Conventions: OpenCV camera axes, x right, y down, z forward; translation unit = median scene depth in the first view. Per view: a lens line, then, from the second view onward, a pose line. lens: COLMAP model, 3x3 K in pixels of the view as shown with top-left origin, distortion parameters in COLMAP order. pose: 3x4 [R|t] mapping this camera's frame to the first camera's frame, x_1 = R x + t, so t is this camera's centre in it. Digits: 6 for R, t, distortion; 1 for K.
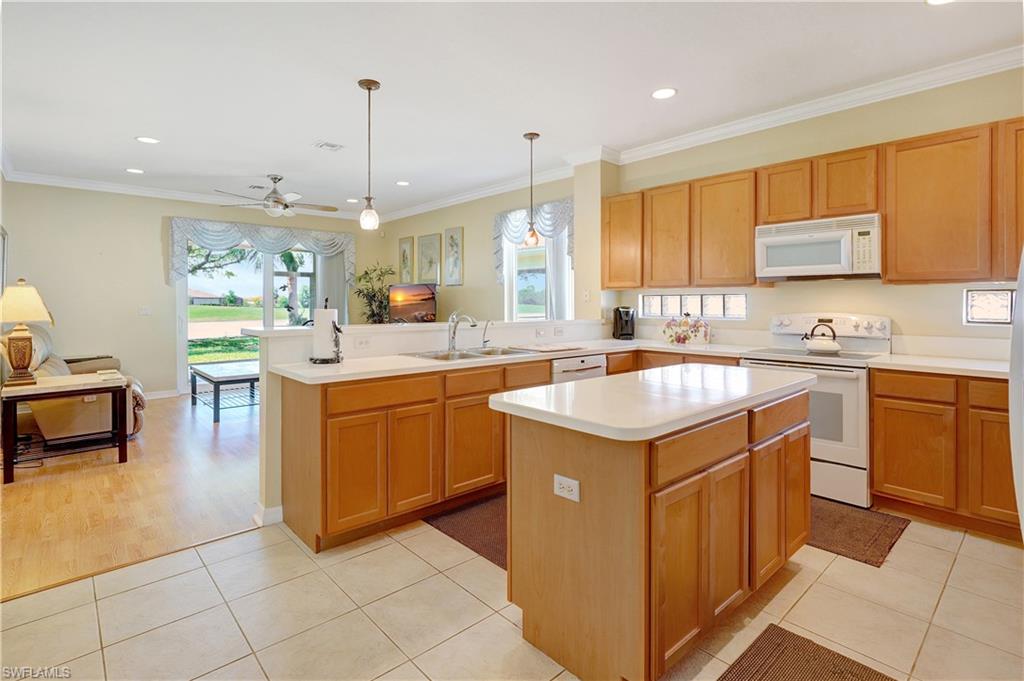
lens RADIAL K [[499.3, 0, 526.2], [0, 499.3, 307.8], [0, 0, 1]] dist [-0.011449, 0.005643]
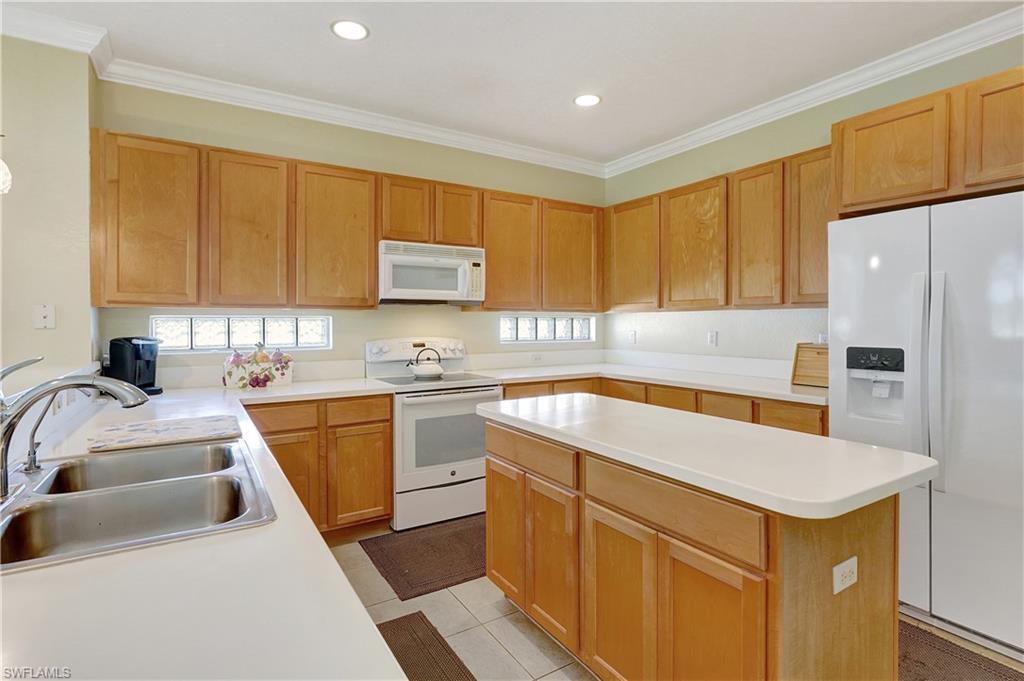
lens RADIAL K [[499.3, 0, 515.5], [0, 499.3, 331.1], [0, 0, 1]] dist [-0.011449, 0.005643]
pose [[0.208329, -0.017360, 0.977905, -0.261158], [0.013850, 0.999795, 0.014798, -0.011052], [-0.977961, 0.010461, 0.208527, 0.450672]]
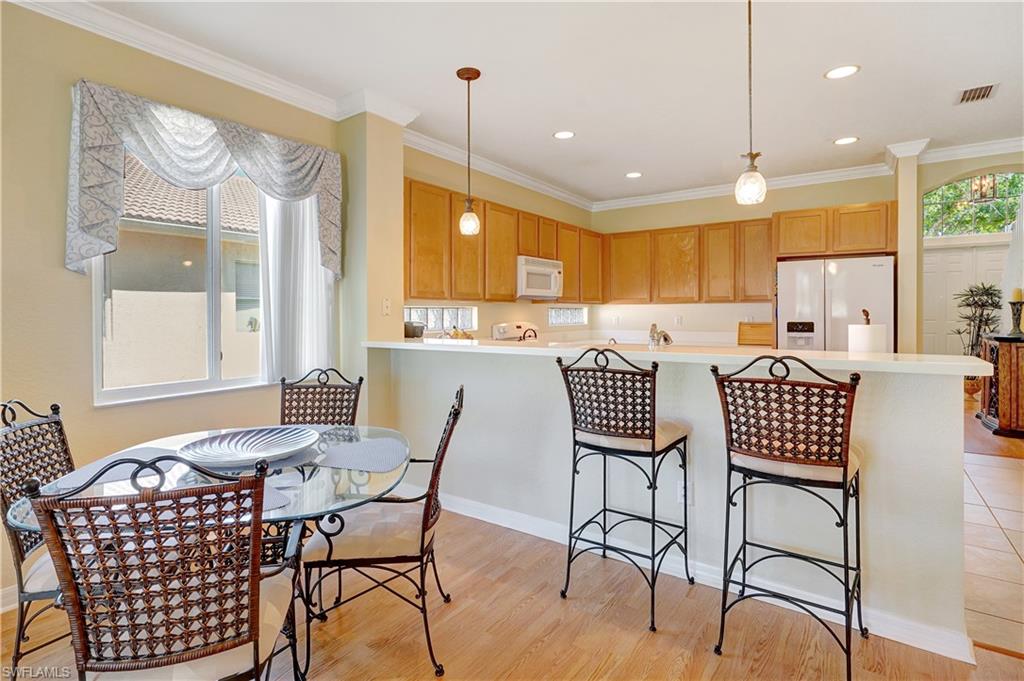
lens RADIAL K [[499.3, 0, 510.2], [0, 499.3, 316.1], [0, 0, 1]] dist [-0.011449, 0.005643]
pose [[-0.182920, -0.006369, 0.983107, -0.606752], [0.017154, 0.999806, 0.009669, -0.015249], [-0.982978, 0.018633, -0.182775, 0.958968]]
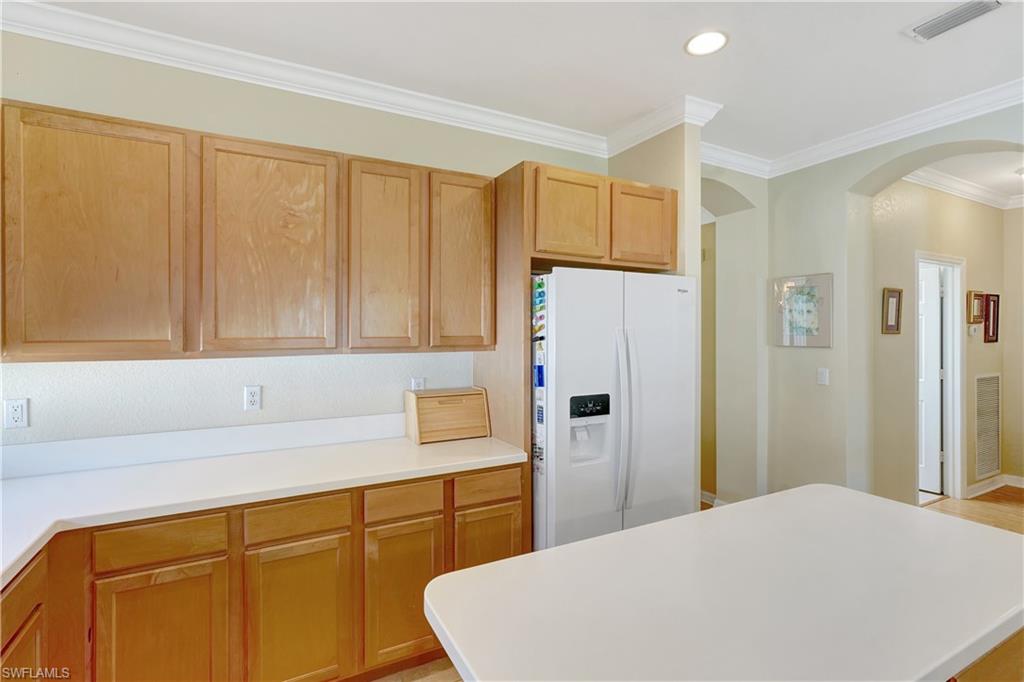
lens RADIAL K [[499.3, 0, 515.5], [0, 499.3, 331.9], [0, 0, 1]] dist [-0.011449, 0.005643]
pose [[-0.959104, 0.003090, 0.283036, 0.173261], [0.006638, 0.999911, 0.011576, -0.050600], [-0.282975, 0.012981, -0.959040, 0.699626]]
